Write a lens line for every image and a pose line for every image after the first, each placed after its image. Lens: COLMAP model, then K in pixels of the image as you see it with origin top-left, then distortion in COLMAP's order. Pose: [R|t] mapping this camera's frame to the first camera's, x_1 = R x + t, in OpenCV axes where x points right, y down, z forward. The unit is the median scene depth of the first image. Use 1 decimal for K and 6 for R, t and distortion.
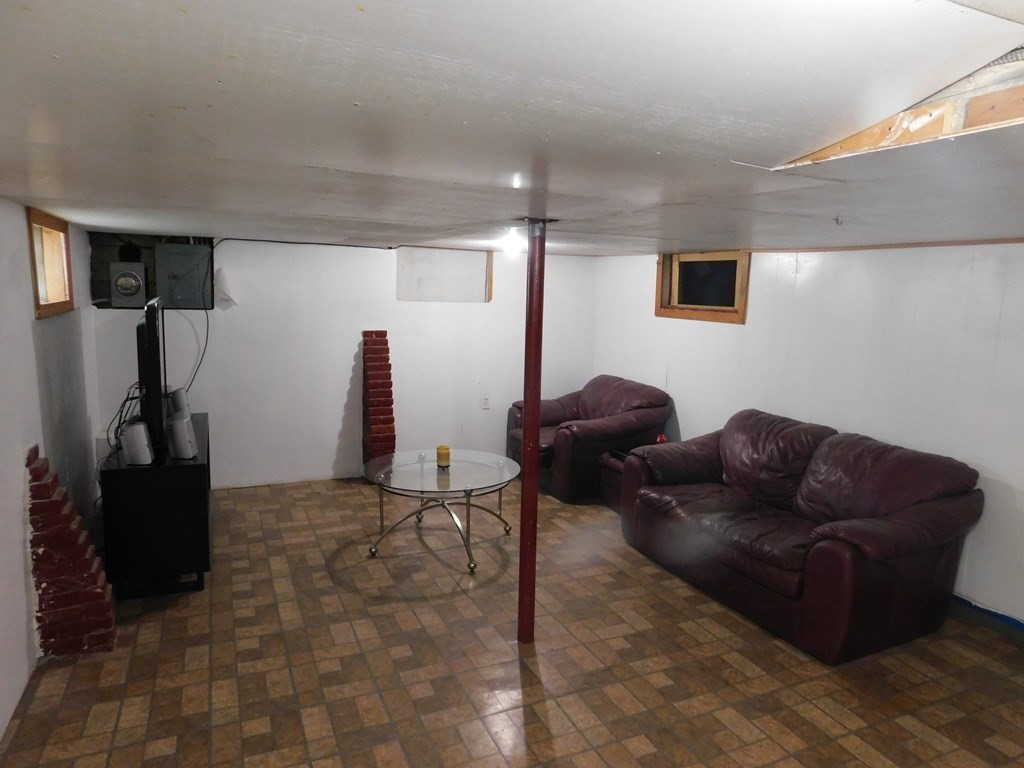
lens RADIAL K [[667.7, 0, 514.1], [0, 667.7, 382.3], [0, 0, 1]] dist [-0.077814, 0.058053]
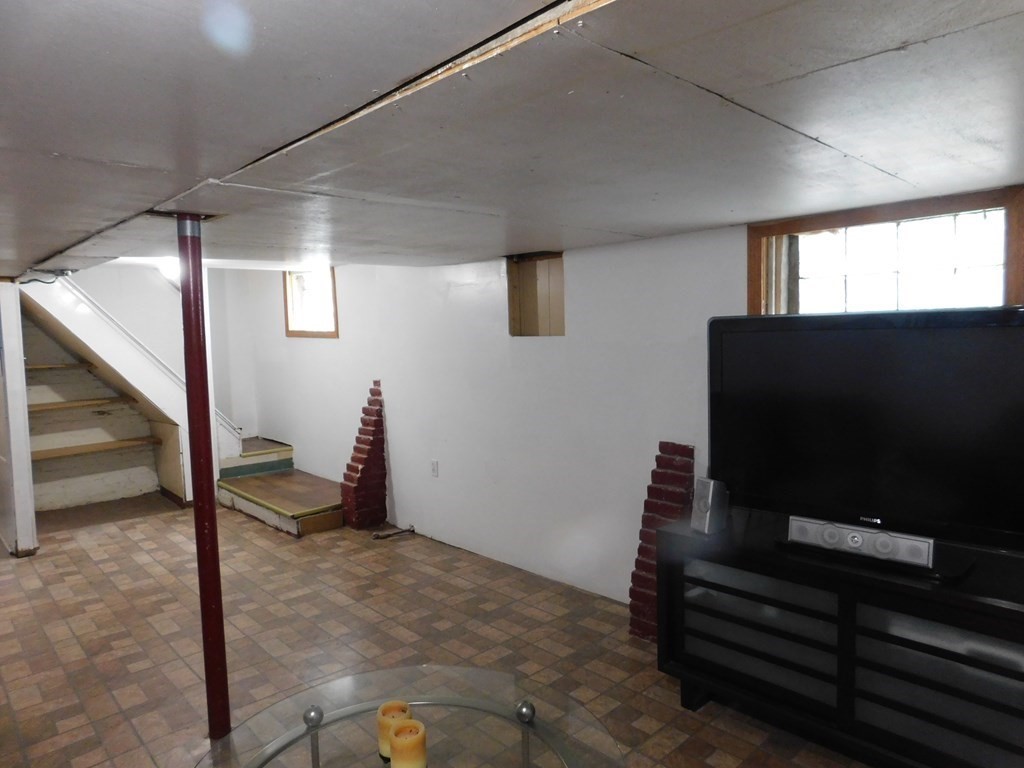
lens RADIAL K [[667.7, 0, 514.1], [0, 667.7, 382.3], [0, 0, 1]] dist [-0.077814, 0.058053]
pose [[-0.943258, 0.018220, -0.331562, -0.073525], [-0.049845, 0.979411, 0.195625, -0.232865], [0.328300, 0.201052, -0.922929, 2.032224]]
